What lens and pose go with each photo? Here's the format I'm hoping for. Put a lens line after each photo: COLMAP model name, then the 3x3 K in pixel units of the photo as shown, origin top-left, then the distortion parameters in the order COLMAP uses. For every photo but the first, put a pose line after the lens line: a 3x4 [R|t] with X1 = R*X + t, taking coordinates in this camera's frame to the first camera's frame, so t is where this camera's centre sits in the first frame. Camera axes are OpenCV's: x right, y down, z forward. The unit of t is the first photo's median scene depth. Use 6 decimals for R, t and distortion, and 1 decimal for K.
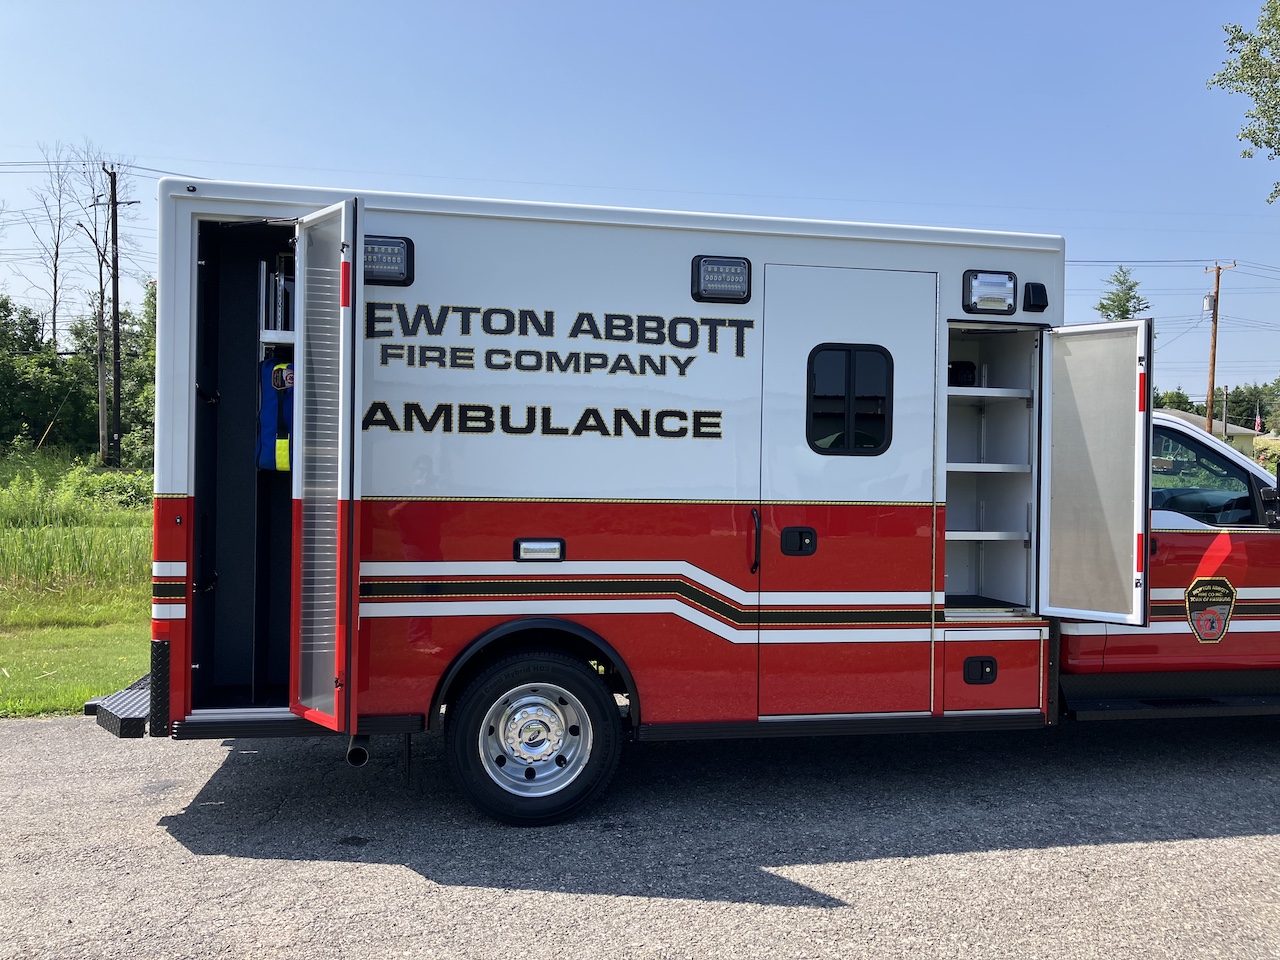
lens RADIAL K [[1050.5, 0, 639.3], [0, 1050.5, 480.2], [0, 0, 1]] dist [0.059533, -0.084716]
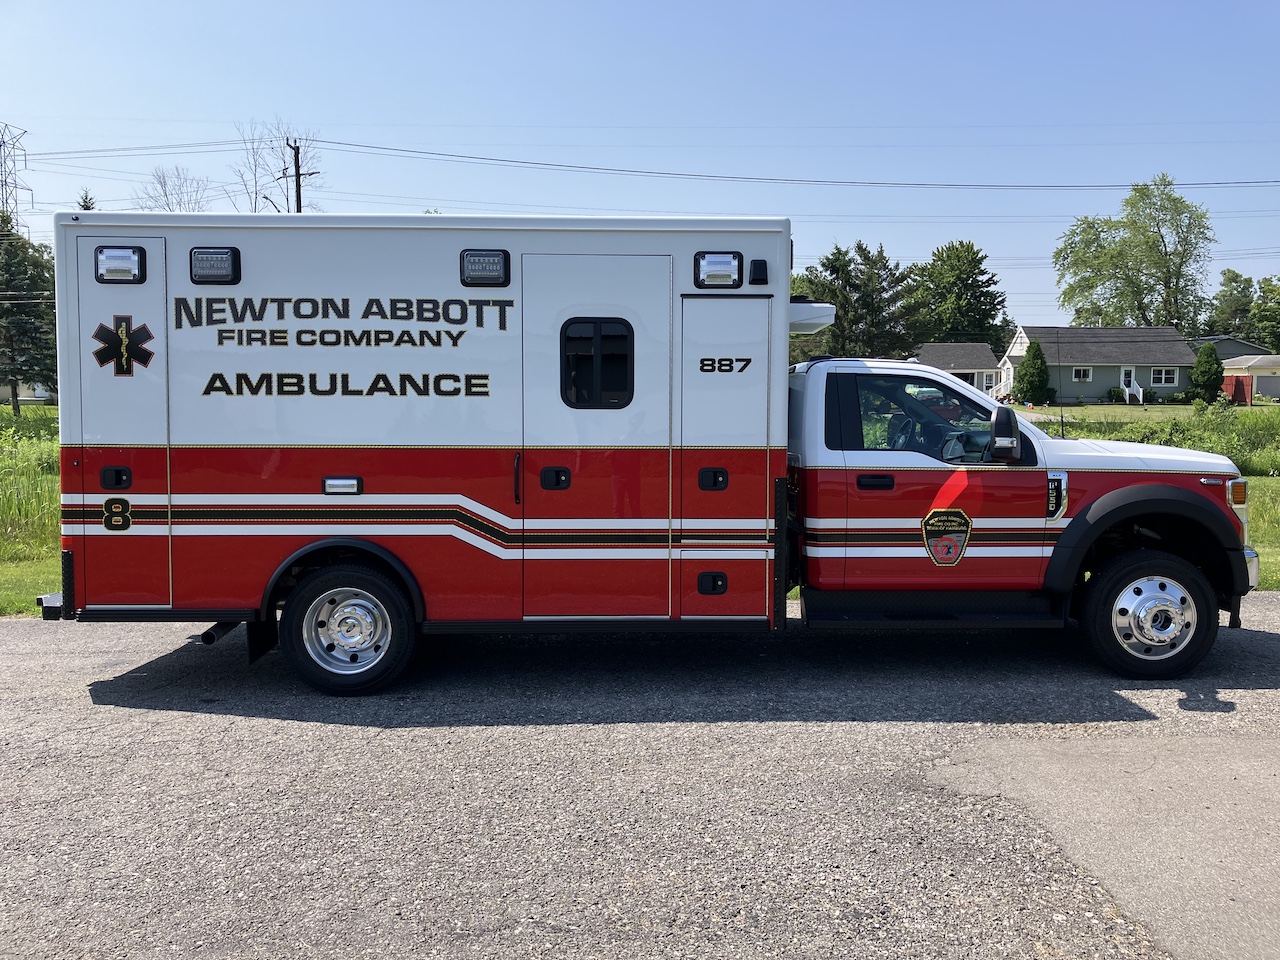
lens RADIAL K [[1050.5, 0, 651.3], [0, 1050.5, 474.0], [0, 0, 1]] dist [0.059533, -0.084716]
pose [[0.984984, -0.003884, -0.172601, 0.493091], [0.011924, 0.998890, 0.045567, -0.001979], [0.172232, -0.046941, 0.983937, -0.205016]]
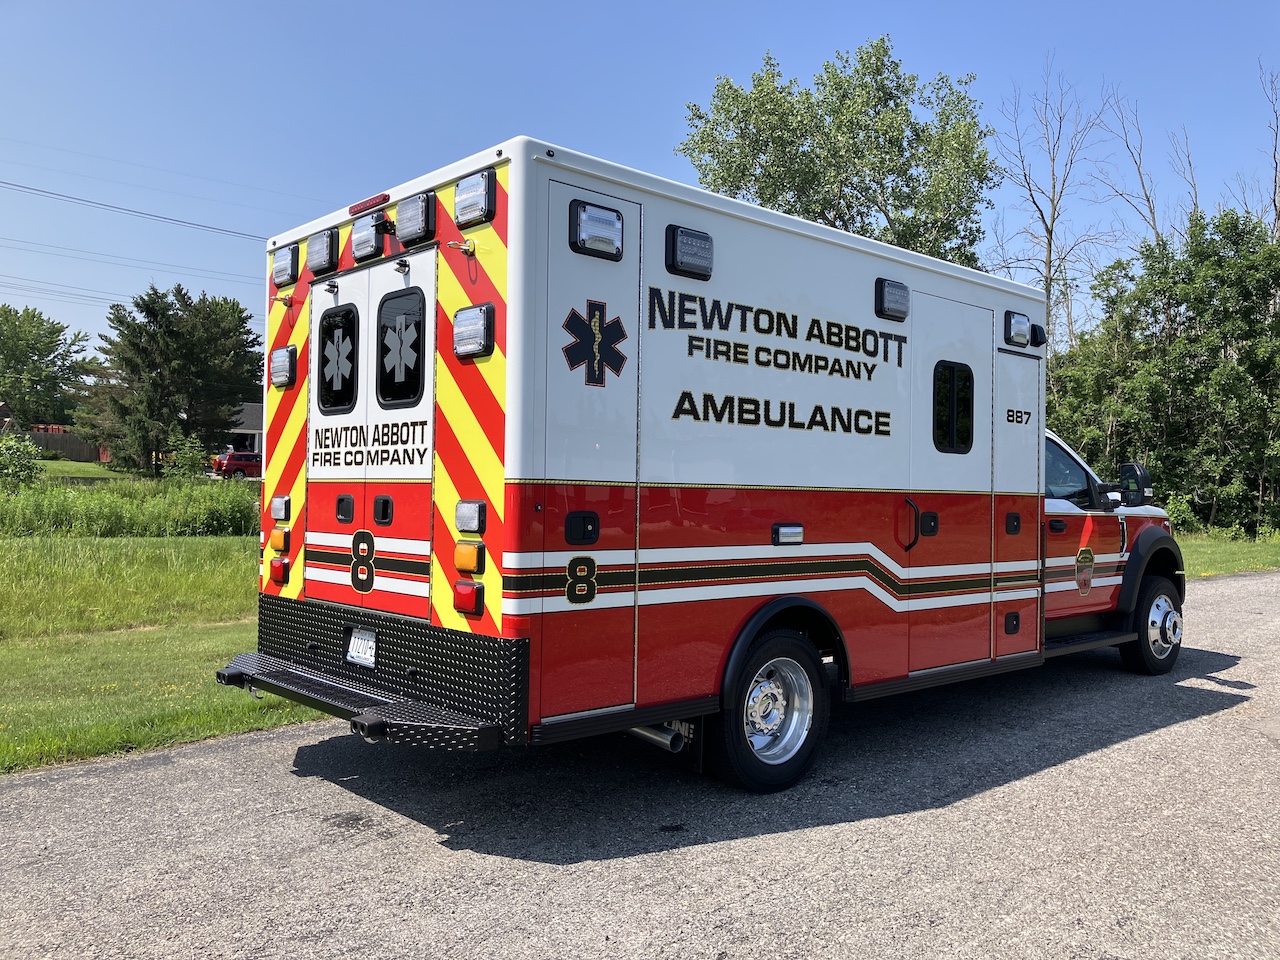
lens RADIAL K [[1050.5, 0, 648.4], [0, 1050.5, 472.8], [0, 0, 1]] dist [0.059533, -0.084716]
pose [[0.854117, 0.009453, 0.519996, -0.769318], [-0.003303, 0.999913, -0.012752, 0.016906], [-0.520071, 0.009175, 0.854074, 0.146241]]
